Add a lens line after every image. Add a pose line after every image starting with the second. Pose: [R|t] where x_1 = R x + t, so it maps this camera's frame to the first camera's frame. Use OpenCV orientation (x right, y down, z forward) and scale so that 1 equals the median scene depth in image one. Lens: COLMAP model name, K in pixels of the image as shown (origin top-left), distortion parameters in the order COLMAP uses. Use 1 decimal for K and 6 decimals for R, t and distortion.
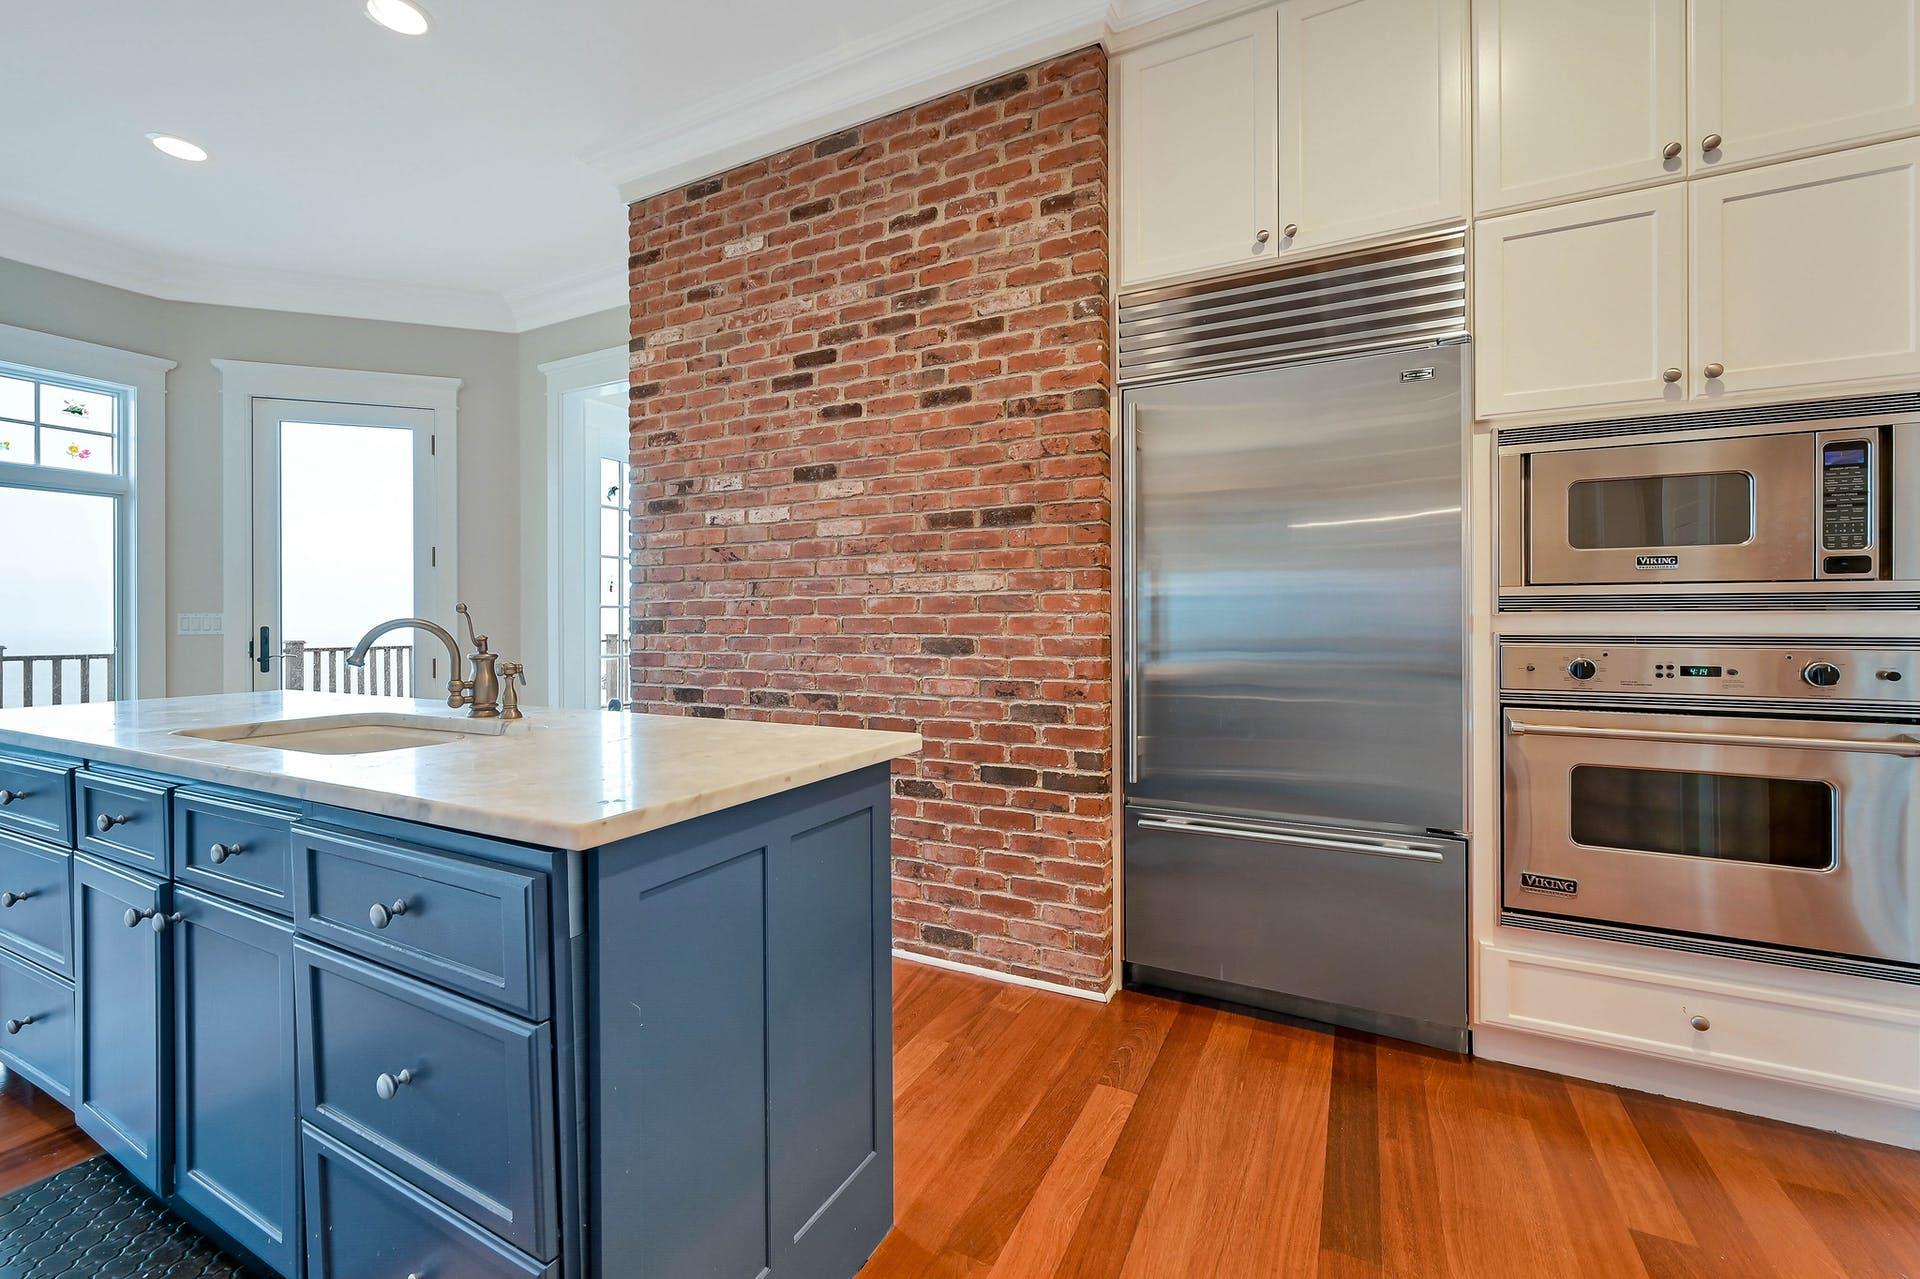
lens RADIAL K [[800.5, 0, 927.6], [0, 800.5, 622.2], [0, 0, 1]] dist [0.002049, 0.000884]
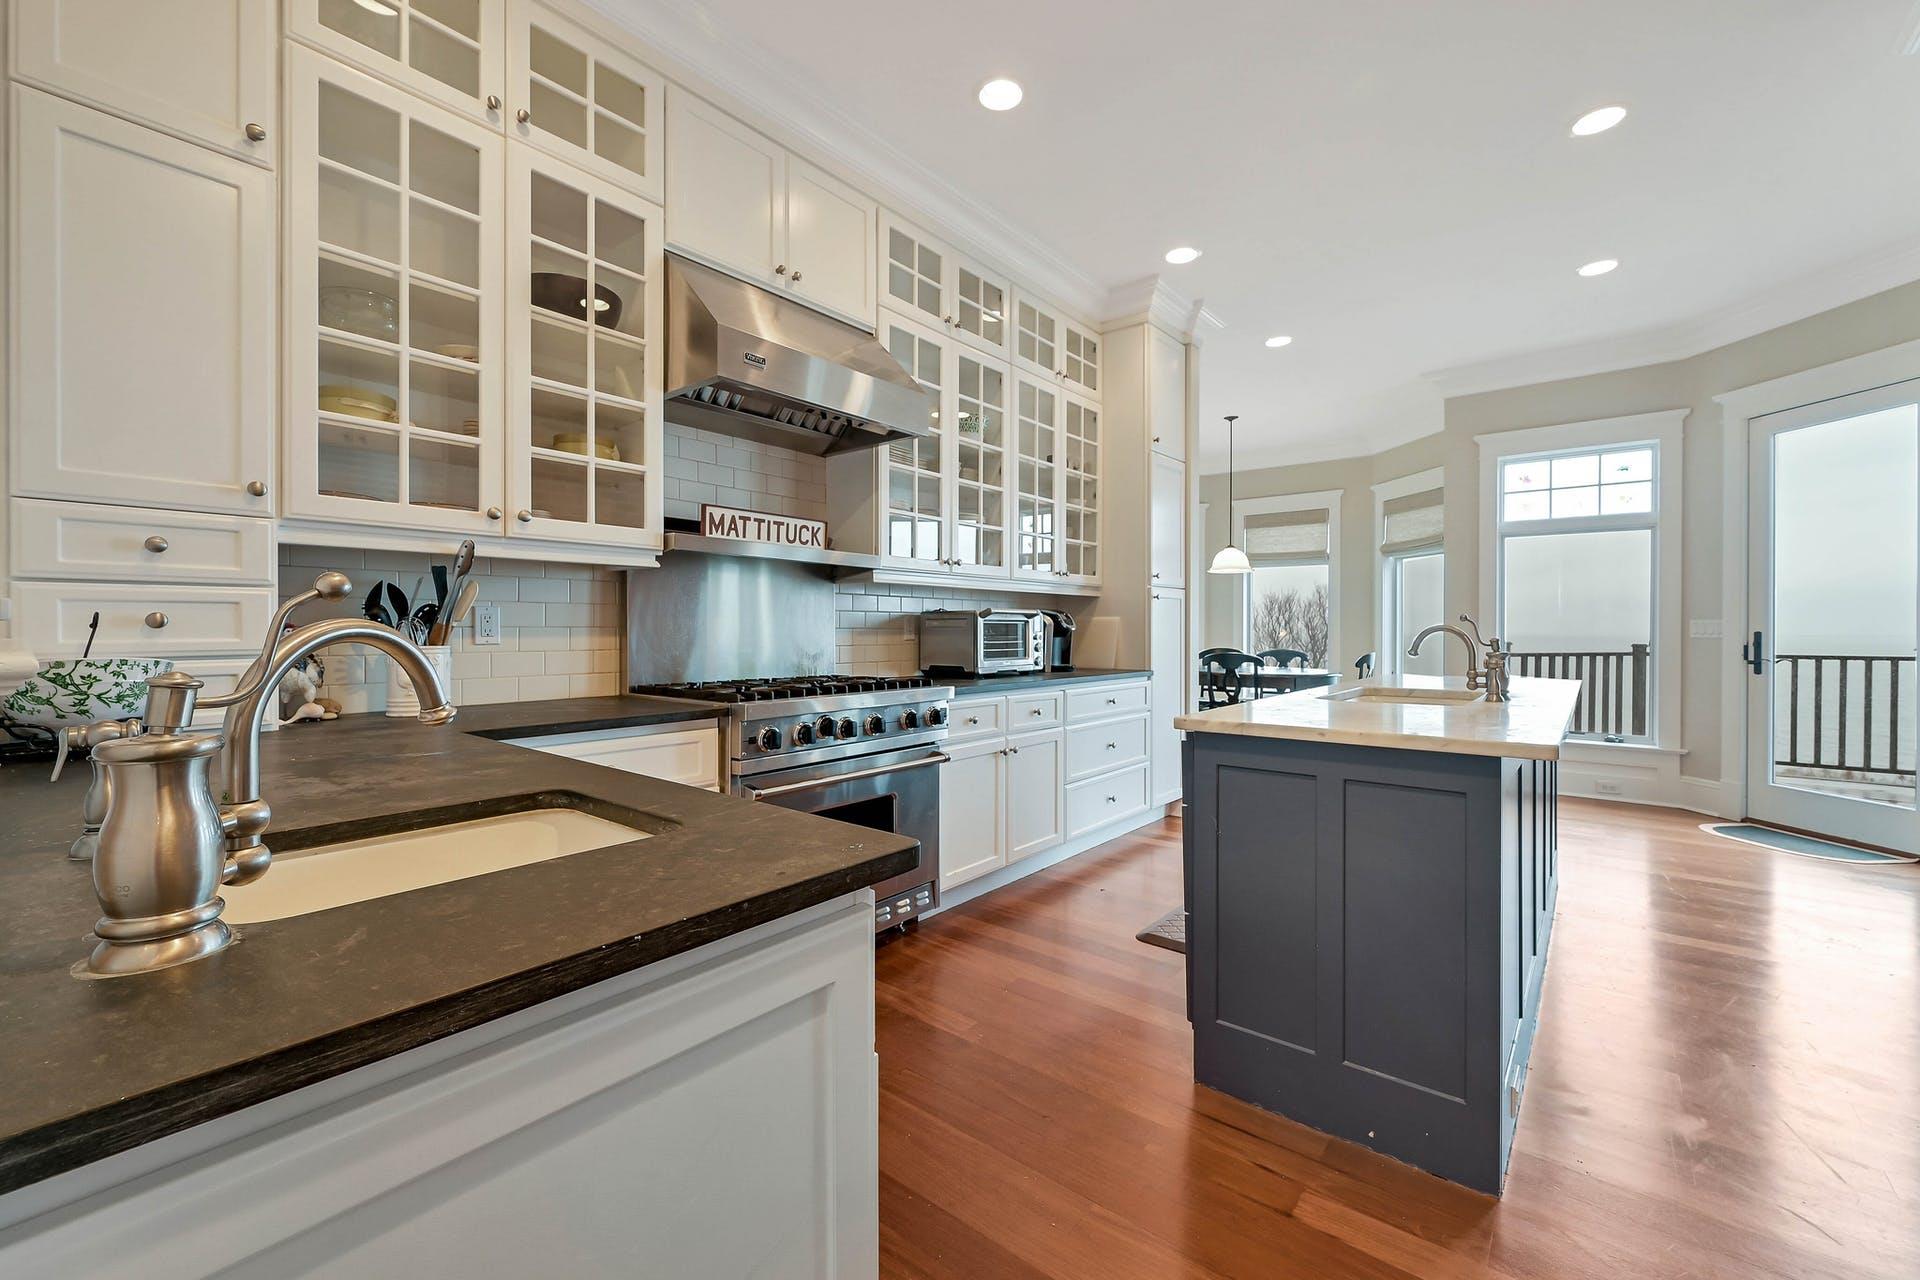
lens RADIAL K [[800.5, 0, 969.1], [0, 800.5, 632.8], [0, 0, 1]] dist [0.002049, 0.000884]
pose [[-0.200700, 0.010630, -0.979595, 0.590890], [-0.000558, 0.999940, 0.010965, -0.004826], [0.979653, 0.002747, -0.200682, 0.254346]]
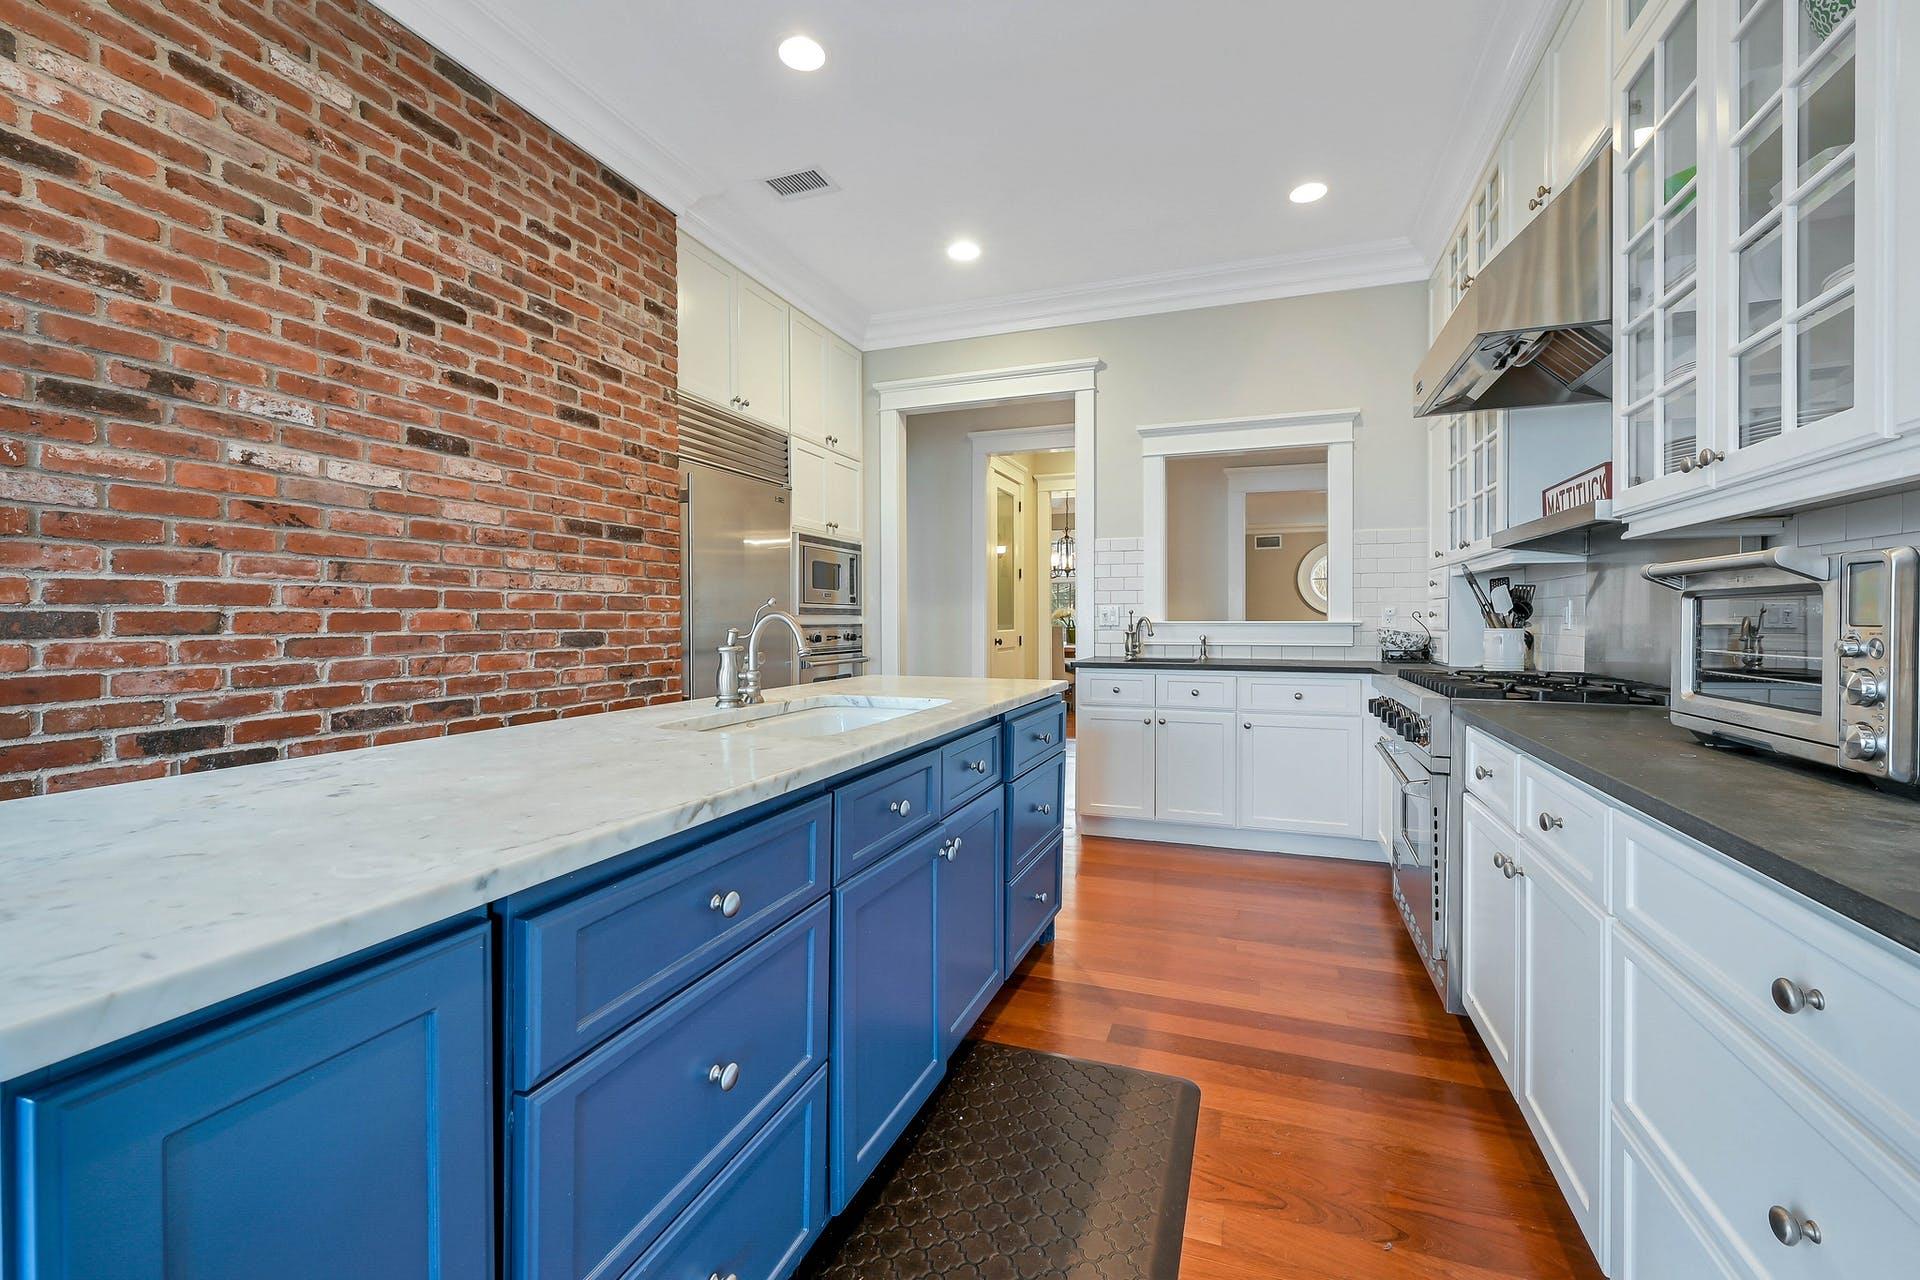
lens RADIAL K [[800.5, 0, 996.0], [0, 800.5, 625.3], [0, 0, 1]] dist [0.002049, 0.000884]
pose [[-0.162772, -0.003995, 0.986656, -1.111880], [0.001241, 0.999990, 0.004254, 0.005784], [-0.986663, 0.001917, -0.162766, 0.573226]]
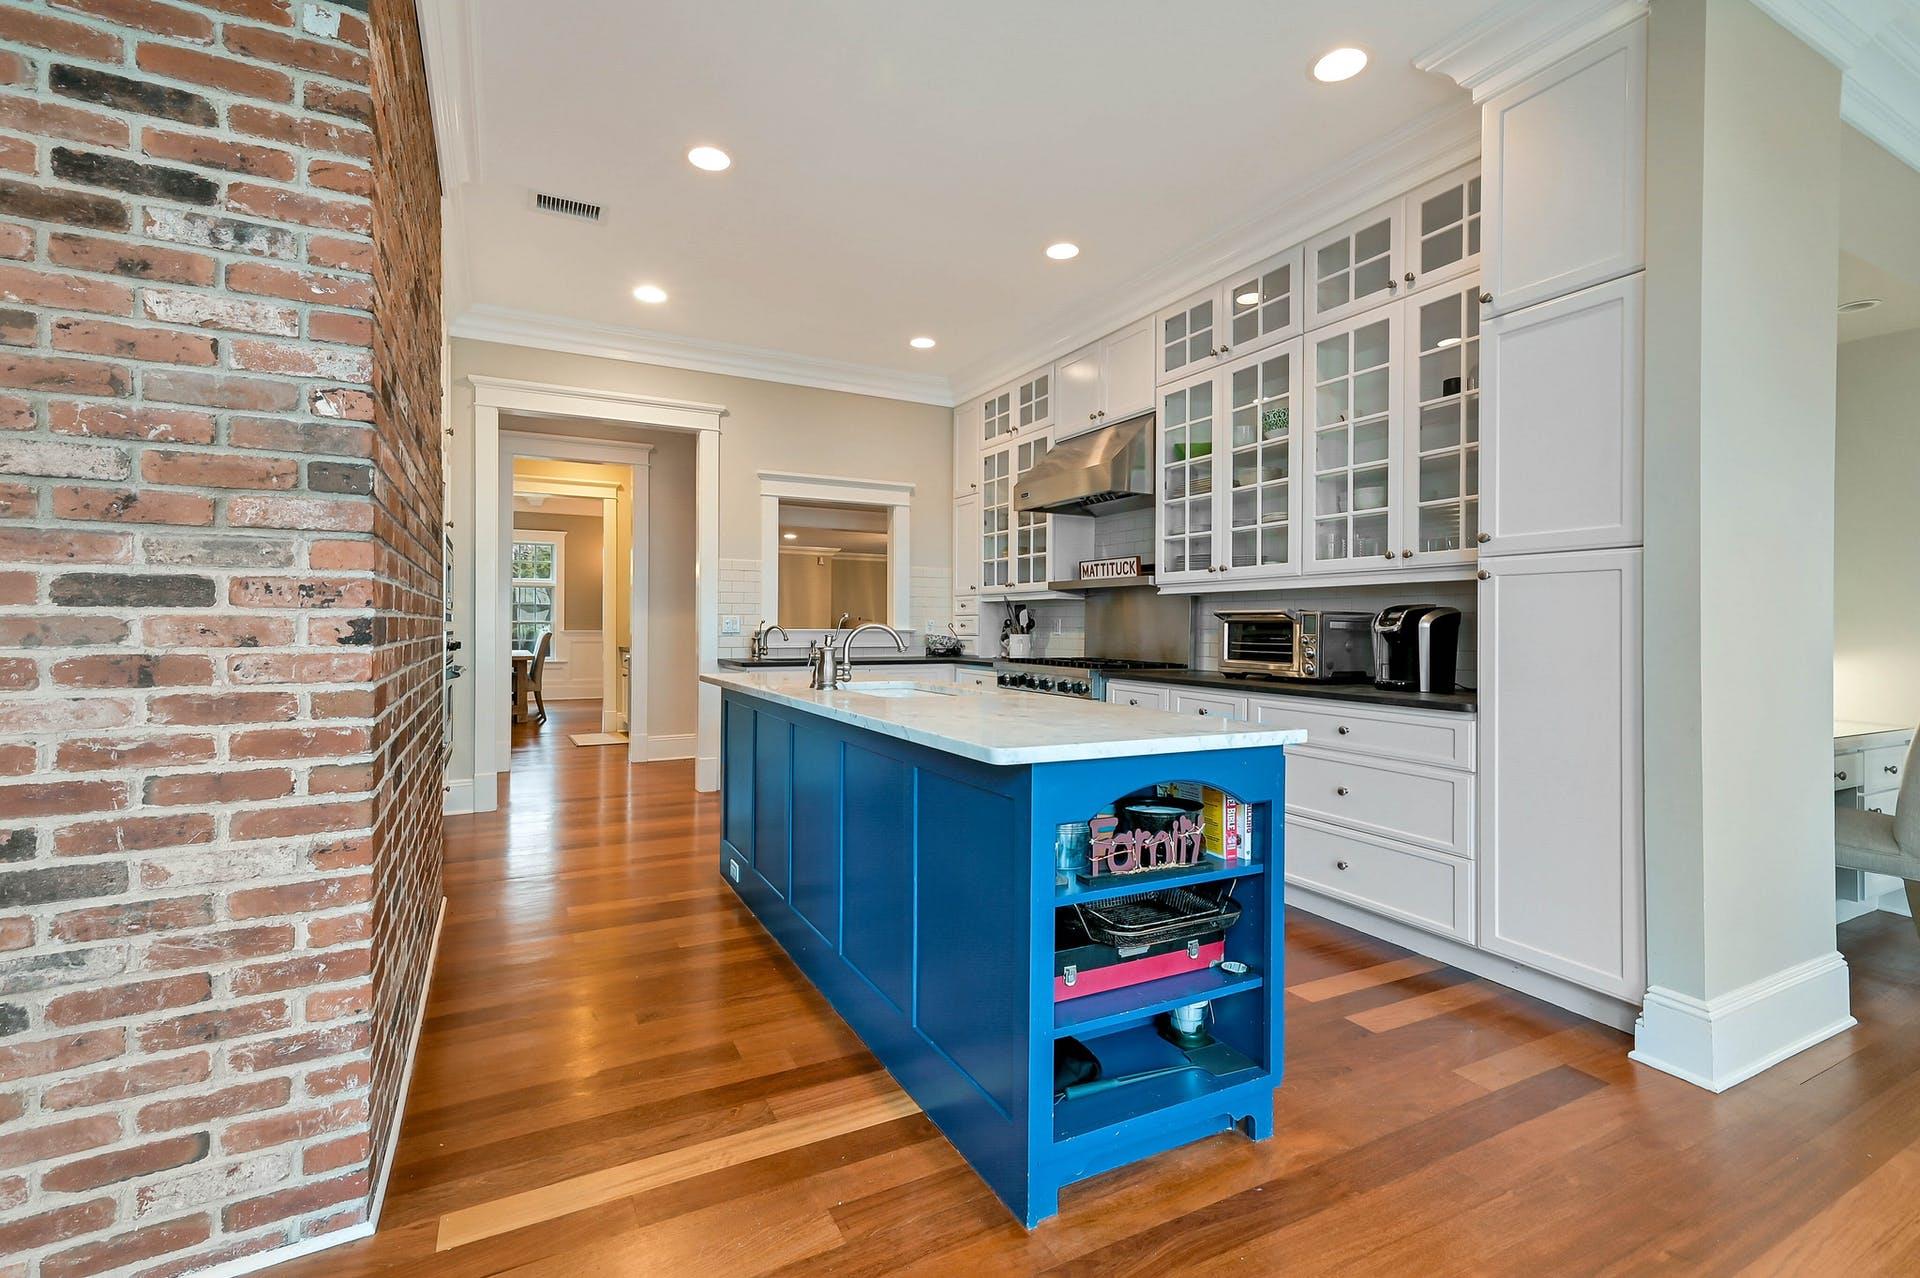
lens RADIAL K [[800.5, 0, 919.0], [0, 800.5, 628.7], [0, 0, 1]] dist [0.002049, 0.000884]
pose [[-0.807896, -0.003881, 0.589312, -1.054358], [-0.005465, 0.999985, -0.000905, 0.004832], [-0.589299, -0.003952, -0.807905, 1.406669]]
